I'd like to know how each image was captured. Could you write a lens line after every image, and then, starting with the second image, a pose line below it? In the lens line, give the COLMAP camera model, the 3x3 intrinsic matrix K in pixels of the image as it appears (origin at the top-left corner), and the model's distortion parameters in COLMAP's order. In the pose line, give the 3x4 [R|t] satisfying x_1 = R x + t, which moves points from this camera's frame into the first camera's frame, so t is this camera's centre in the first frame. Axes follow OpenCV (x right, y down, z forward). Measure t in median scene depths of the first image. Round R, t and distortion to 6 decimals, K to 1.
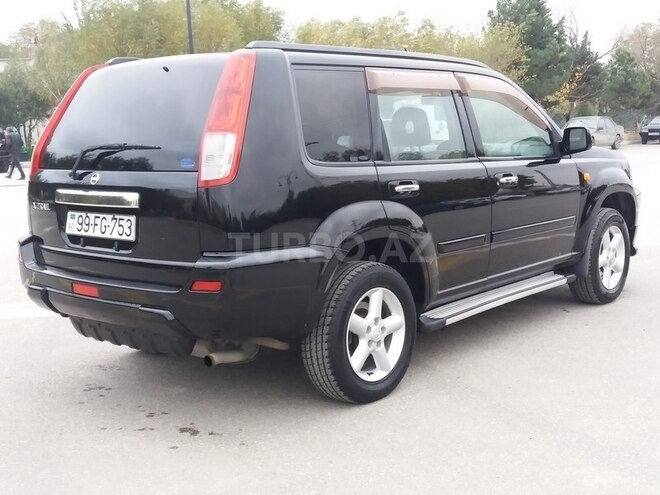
lens RADIAL K [[1002.2, 0, 330.0], [0, 1002.2, 247.5], [0, 0, 1]] dist [0.181526, -0.123650]
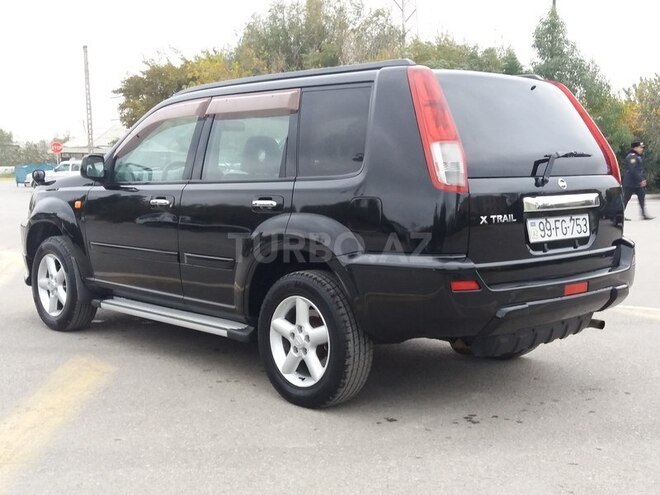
lens RADIAL K [[1002.2, 0, 330.0], [0, 1002.2, 247.5], [0, 0, 1]] dist [0.181526, -0.123650]
pose [[0.024718, -0.082546, 0.996281, -1.272209], [0.109289, 0.990835, 0.079383, -0.110569], [-0.993703, 0.106921, 0.033513, 1.190575]]
